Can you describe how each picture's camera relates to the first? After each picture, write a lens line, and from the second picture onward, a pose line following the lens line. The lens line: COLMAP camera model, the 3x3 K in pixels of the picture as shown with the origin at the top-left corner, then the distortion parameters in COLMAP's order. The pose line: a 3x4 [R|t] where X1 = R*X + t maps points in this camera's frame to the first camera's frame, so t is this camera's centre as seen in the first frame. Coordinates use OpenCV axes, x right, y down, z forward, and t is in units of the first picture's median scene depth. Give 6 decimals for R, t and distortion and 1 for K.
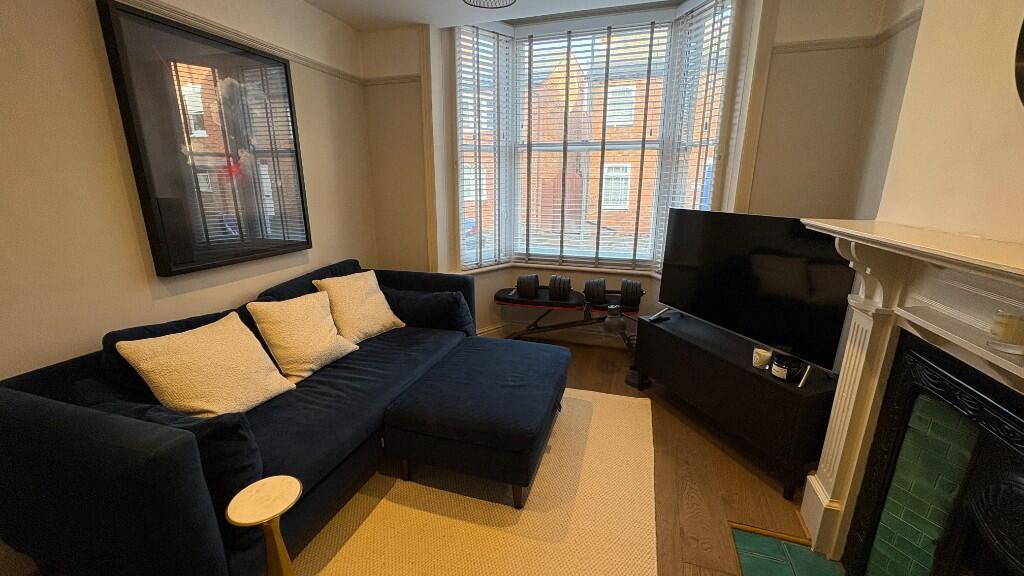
lens RADIAL K [[405.1, 0, 511.9], [0, 405.1, 287.4], [0, 0, 1]] dist [-0.001461, 0.000613]
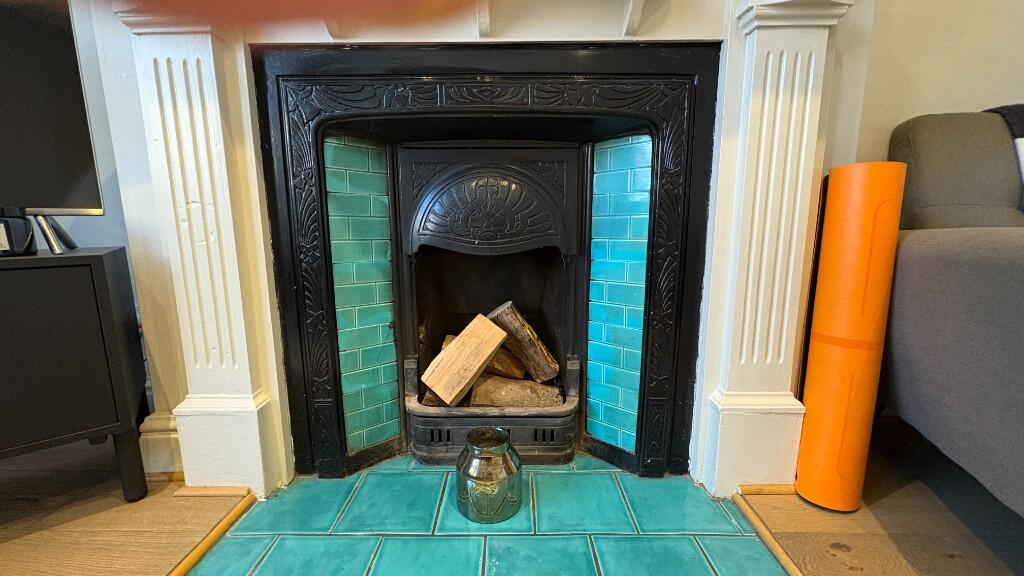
lens RADIAL K [[405.1, 0, 515.0], [0, 405.1, 288.4], [0, 0, 1]] dist [-0.001461, 0.000613]
pose [[-0.303940, -0.155589, 0.939900, 0.091382], [0.240103, 0.942218, 0.233616, 0.192533], [-0.921939, 0.296678, -0.249021, 0.430398]]
